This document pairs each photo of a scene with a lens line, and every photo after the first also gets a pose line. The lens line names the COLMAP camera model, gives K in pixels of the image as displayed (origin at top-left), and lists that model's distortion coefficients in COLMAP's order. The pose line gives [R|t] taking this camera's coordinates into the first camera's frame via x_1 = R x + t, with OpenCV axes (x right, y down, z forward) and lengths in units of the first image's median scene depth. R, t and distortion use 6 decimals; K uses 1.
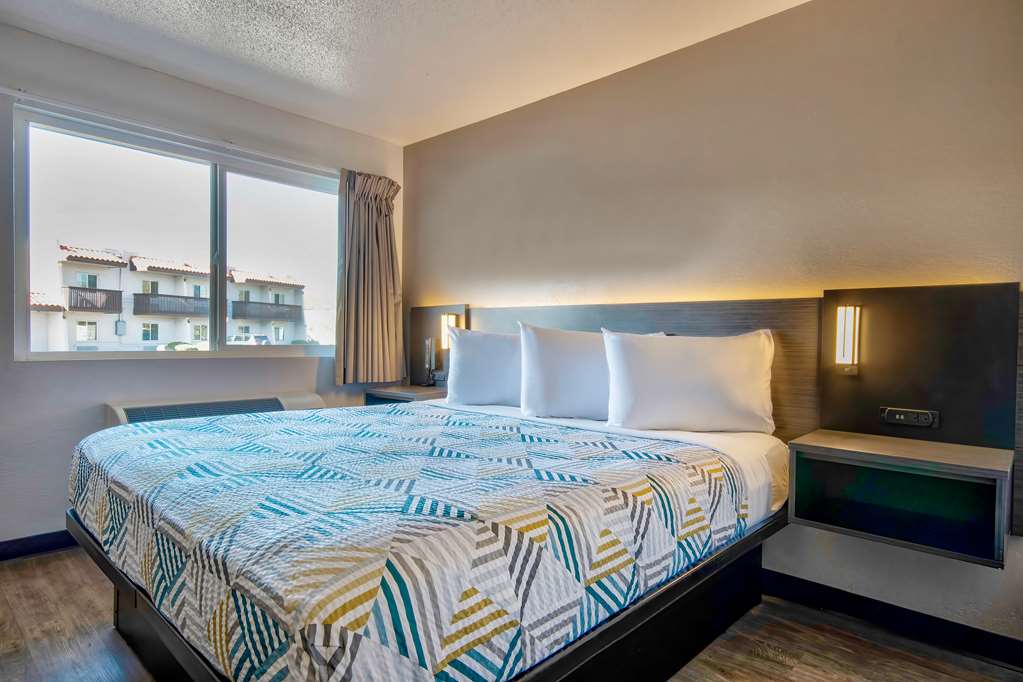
lens RADIAL K [[568.3, 0, 511.5], [0, 568.3, 341.0], [0, 0, 1]] dist [-0.002007, -0.000194]
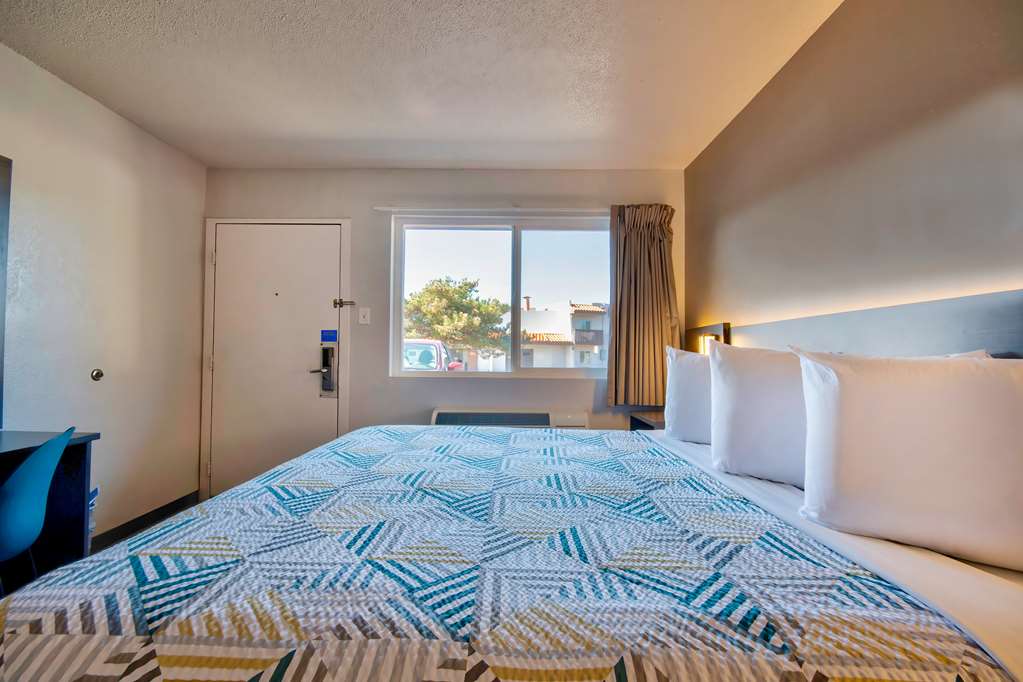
lens RADIAL K [[450.7, 0, 511.5], [0, 450.7, 341.0], [0, 0, 1]] dist [-0.000052, -0.000027]
pose [[0.684981, -0.037317, -0.727605, 0.190806], [0.000476, 0.998710, -0.050773, -0.001455], [0.728561, 0.034432, 0.684115, 0.284591]]
